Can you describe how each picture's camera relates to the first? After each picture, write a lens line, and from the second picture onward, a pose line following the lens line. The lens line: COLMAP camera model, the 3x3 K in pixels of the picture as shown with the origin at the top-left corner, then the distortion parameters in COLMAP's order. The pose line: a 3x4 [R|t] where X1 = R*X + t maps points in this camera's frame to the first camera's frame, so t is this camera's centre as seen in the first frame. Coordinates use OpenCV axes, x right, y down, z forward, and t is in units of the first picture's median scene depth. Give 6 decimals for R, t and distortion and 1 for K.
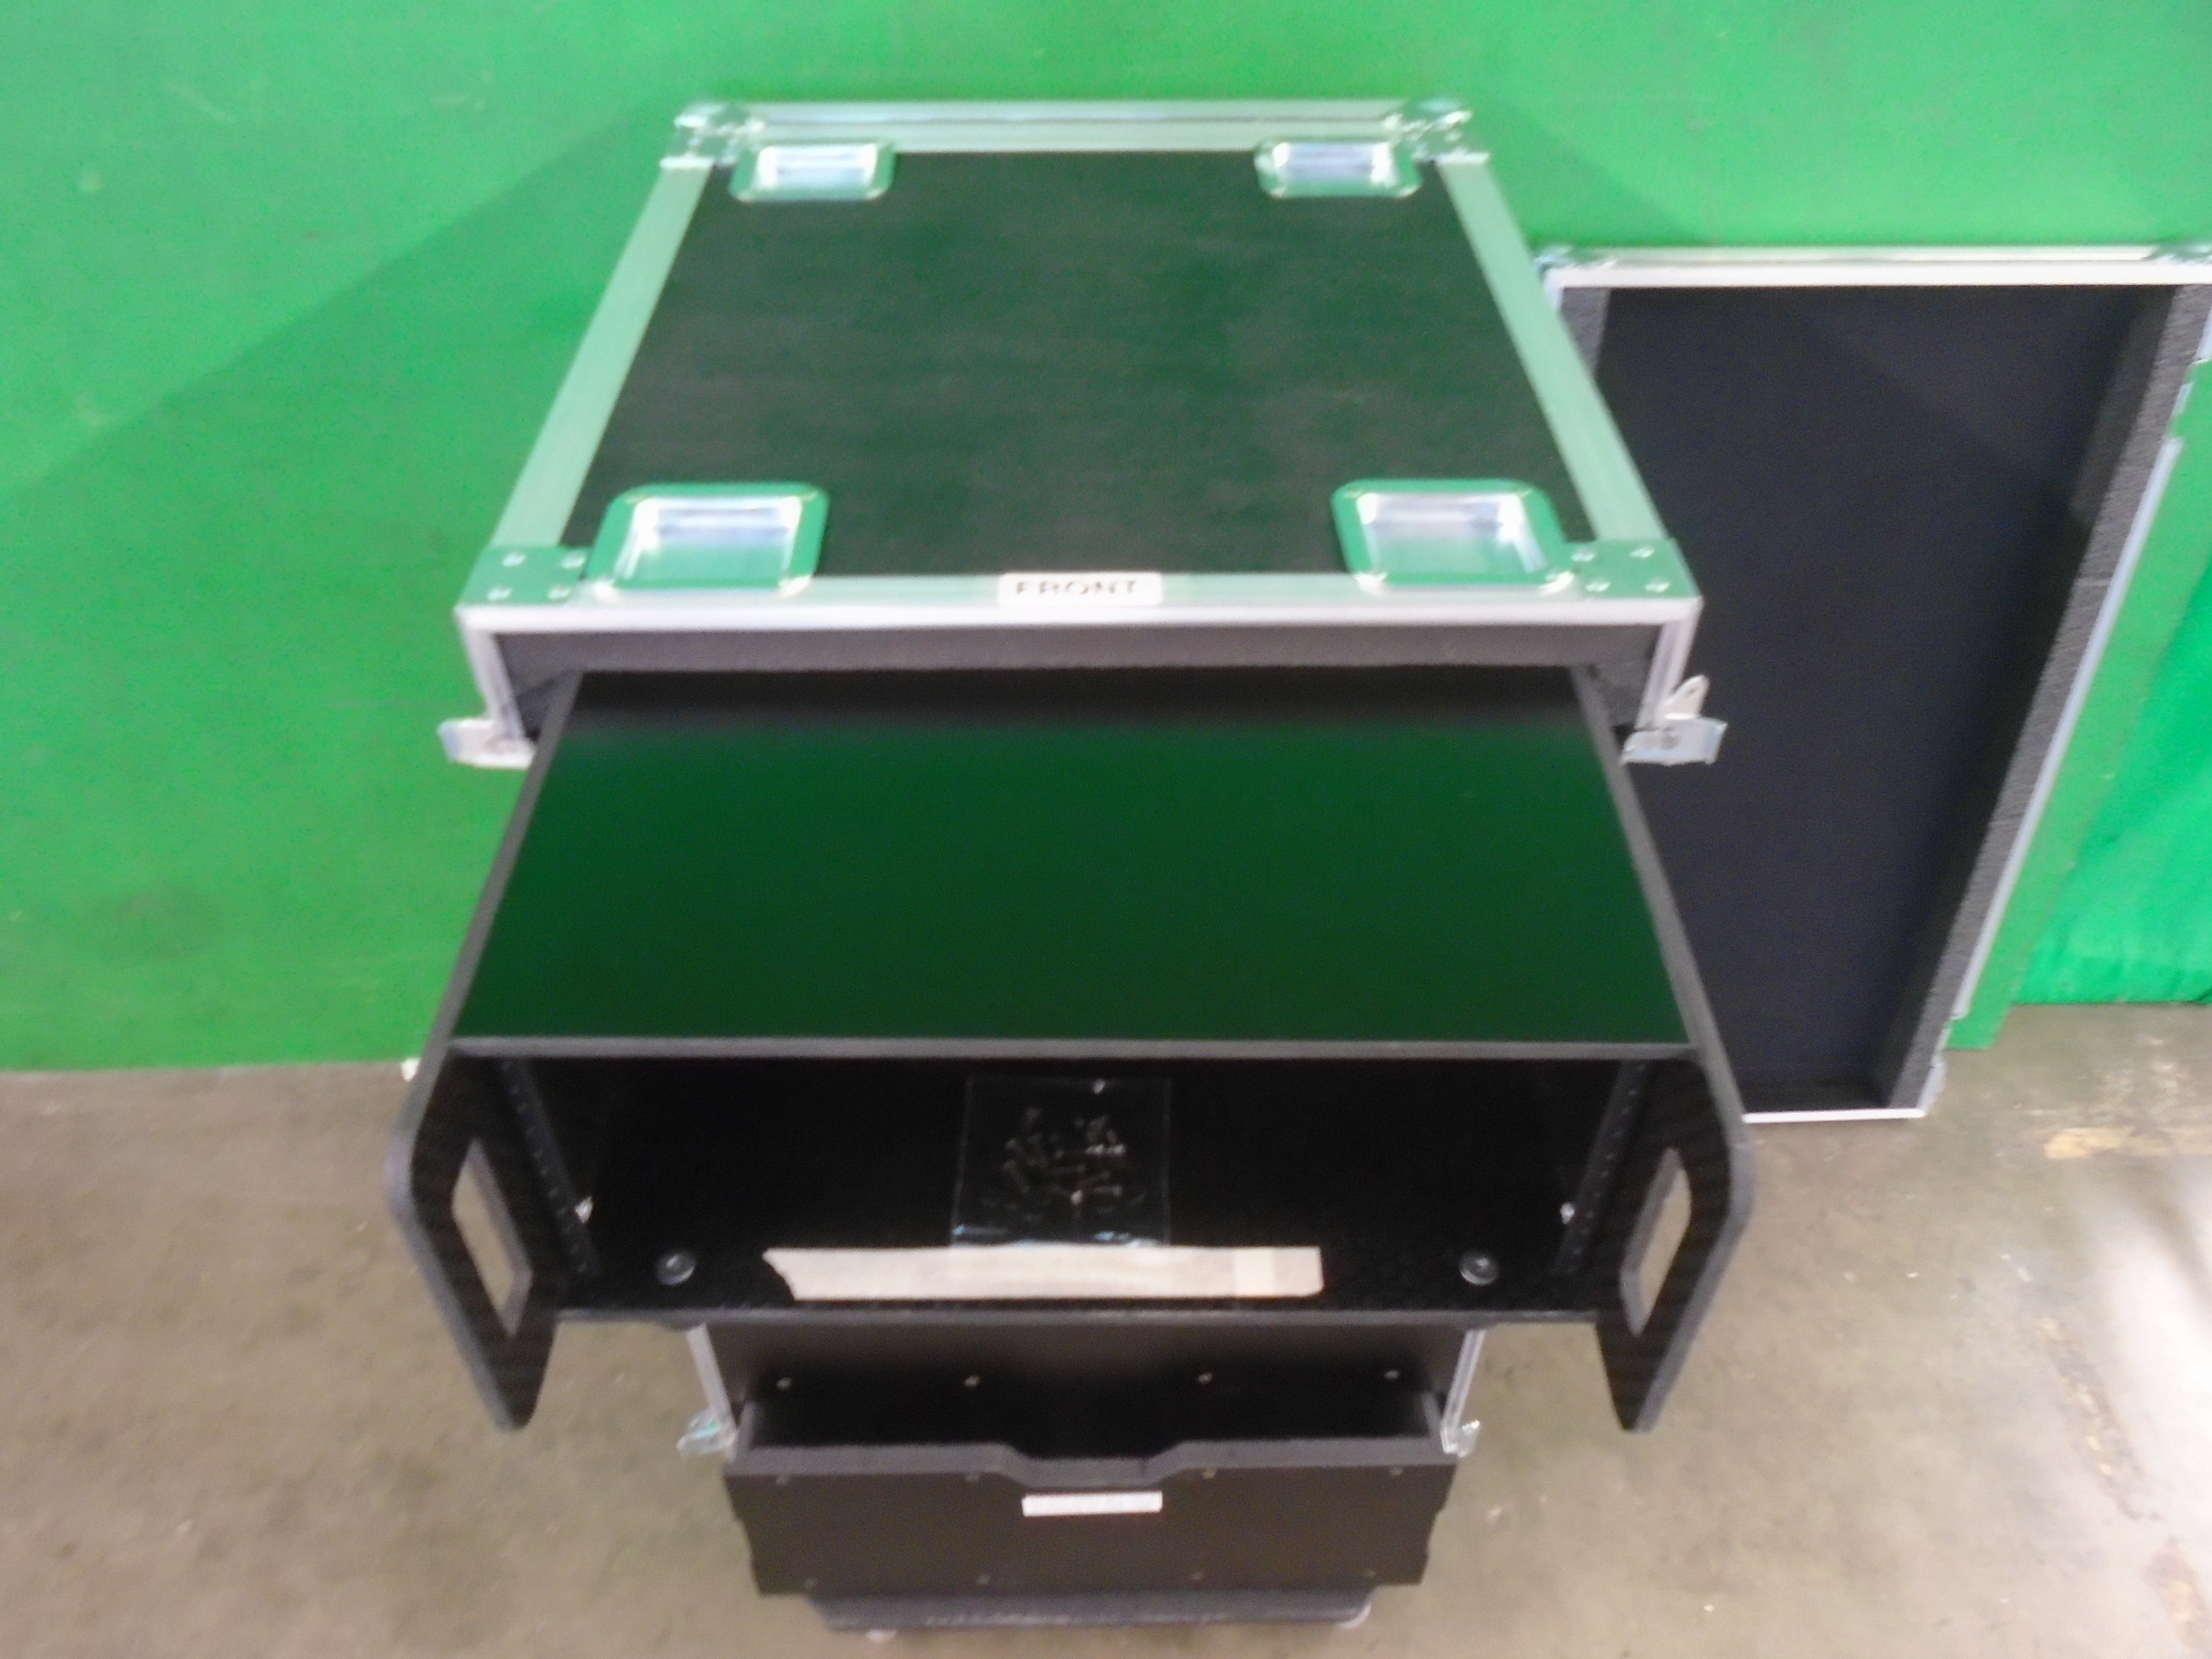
lens RADIAL K [[1680.2, 0, 1106.0], [0, 1680.2, 829.5], [0, 0, 1]] dist [-0.015437, 0.000380]
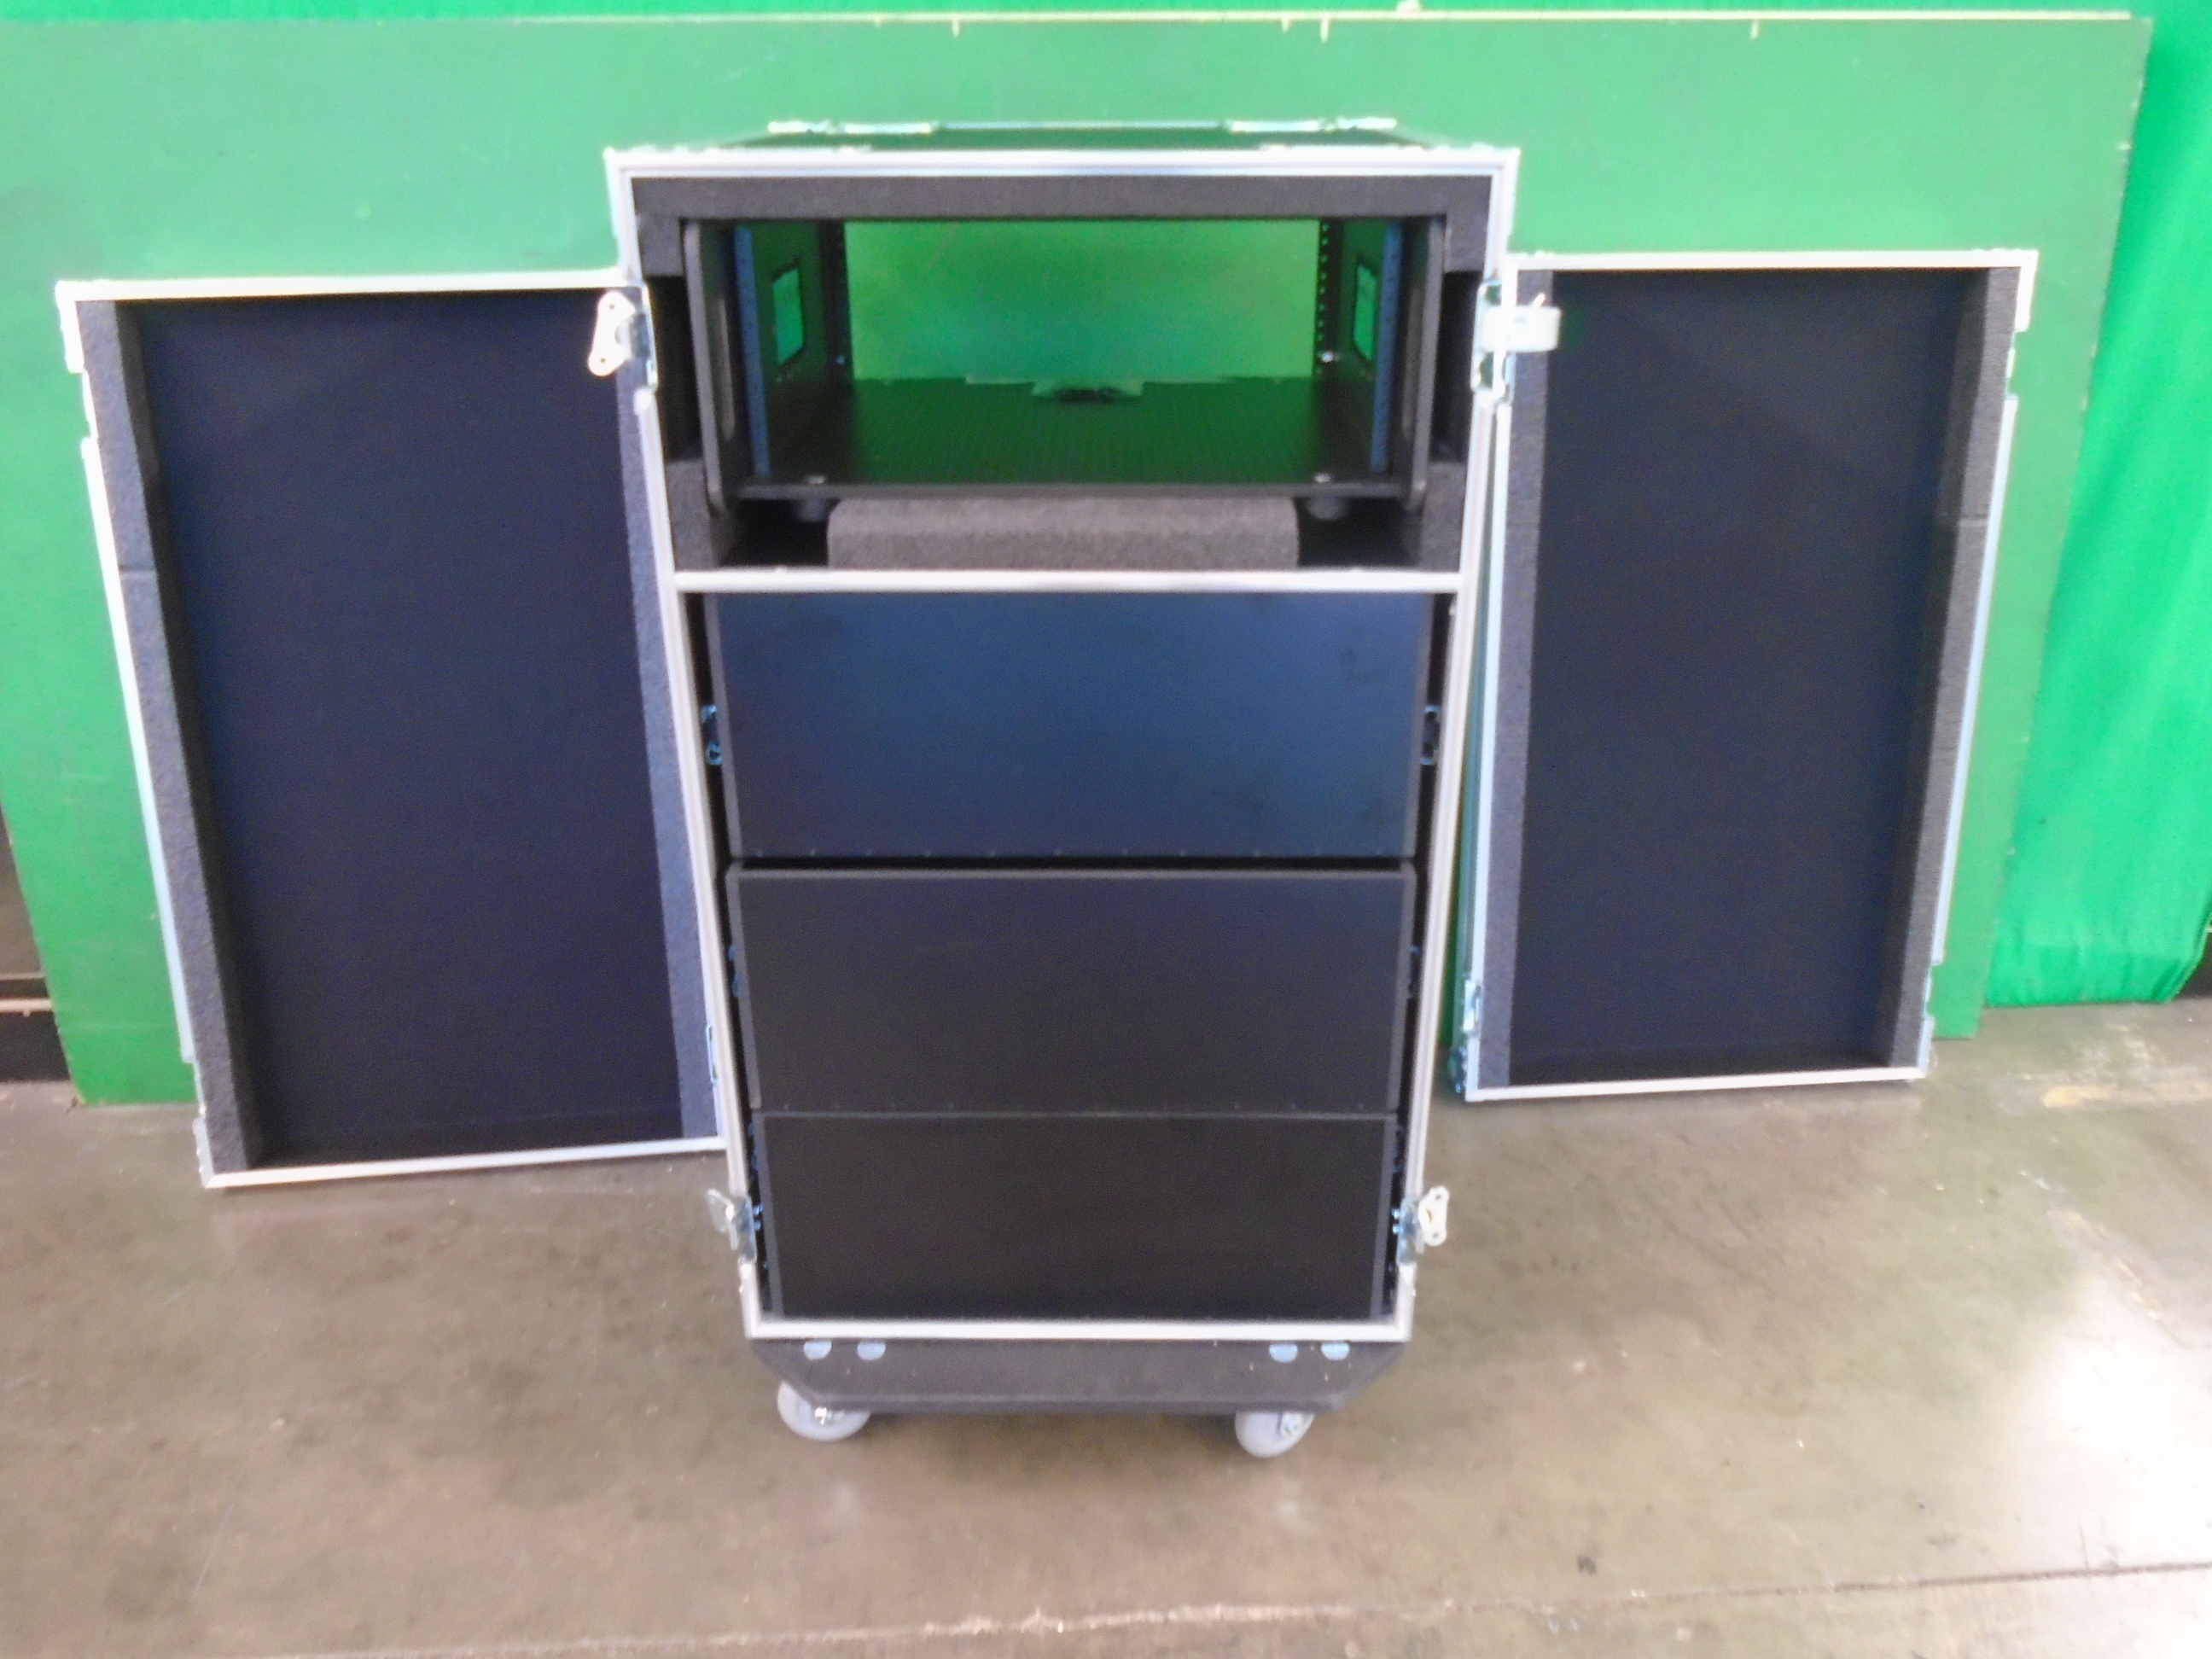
lens RADIAL K [[1677.3, 0, 1107.0], [0, 1677.3, 823.3], [0, 0, 1]] dist [-0.014698, -0.001052]
pose [[0.999017, -0.025441, 0.036308, -0.081458], [0.035516, 0.949426, -0.311976, 0.382672], [-0.026535, 0.312958, 0.949396, -0.064745]]
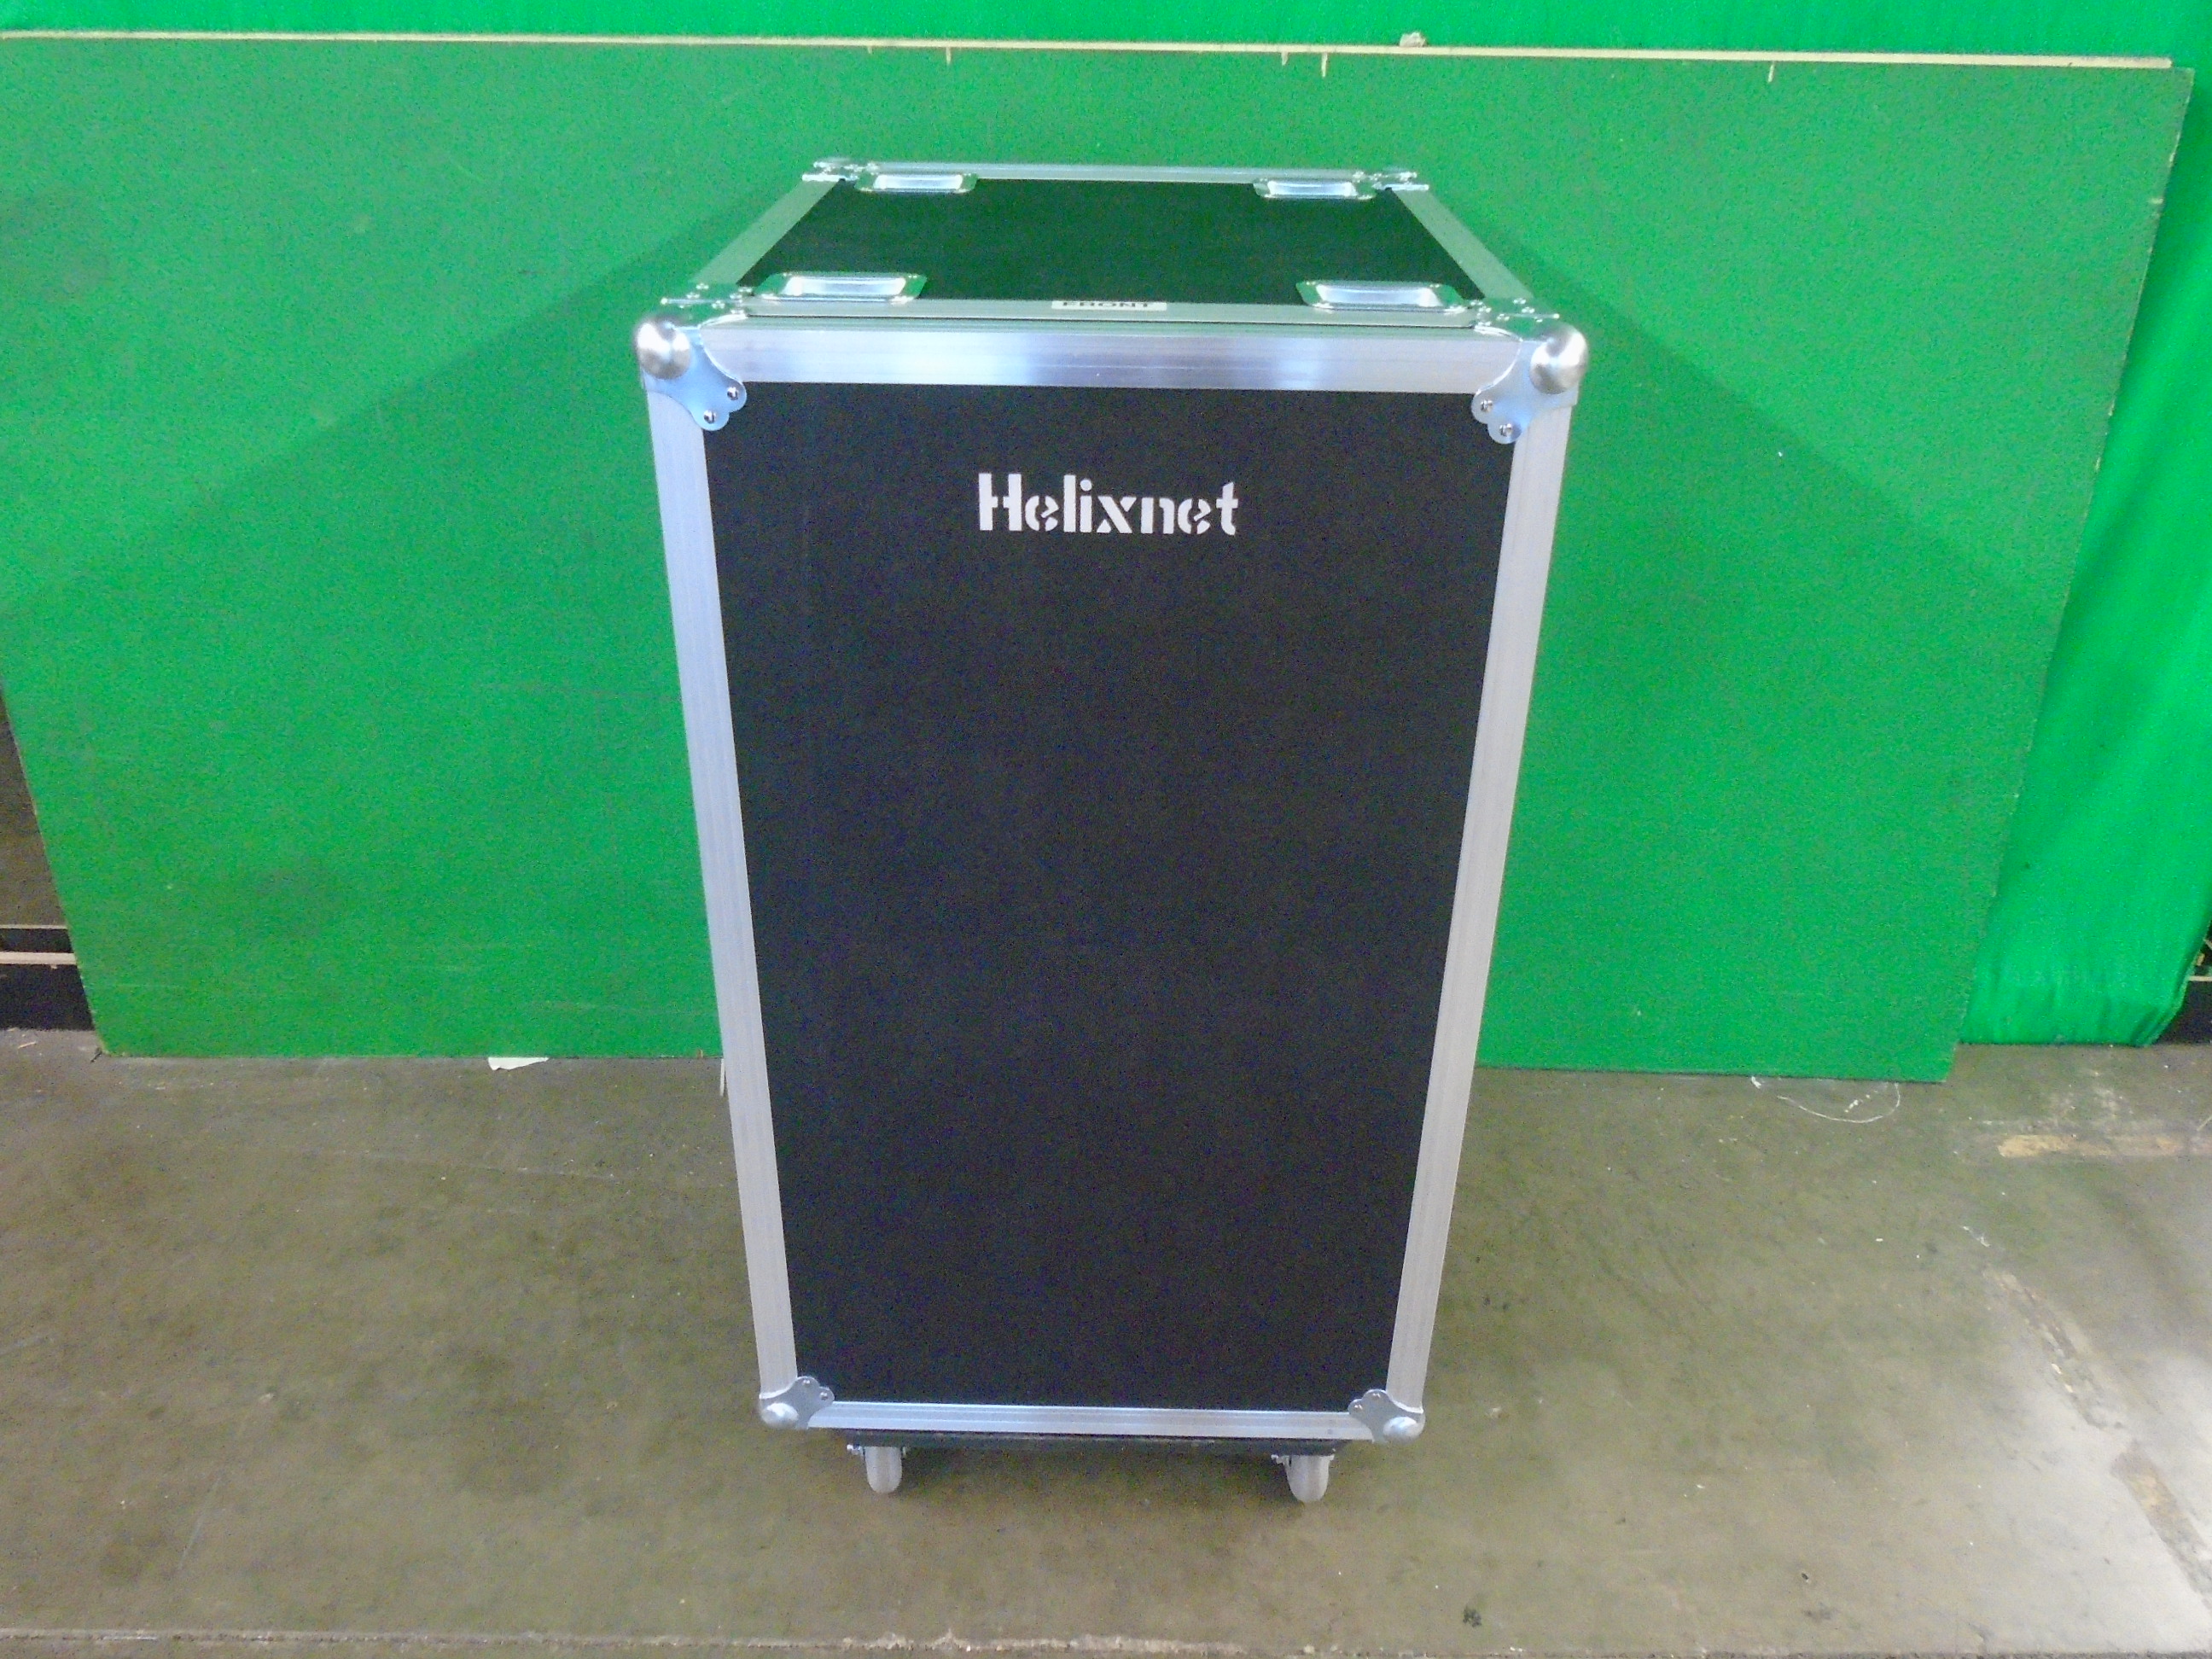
lens RADIAL K [[1687.0, 0, 1106.8], [0, 1687.0, 820.0], [0, 0, 1]] dist [-0.013404, 0.001386]
pose [[0.999872, 0.015226, -0.004941, -0.014605], [-0.015963, 0.971457, -0.236680, 0.286301], [0.001196, 0.236728, 0.971575, -0.123732]]
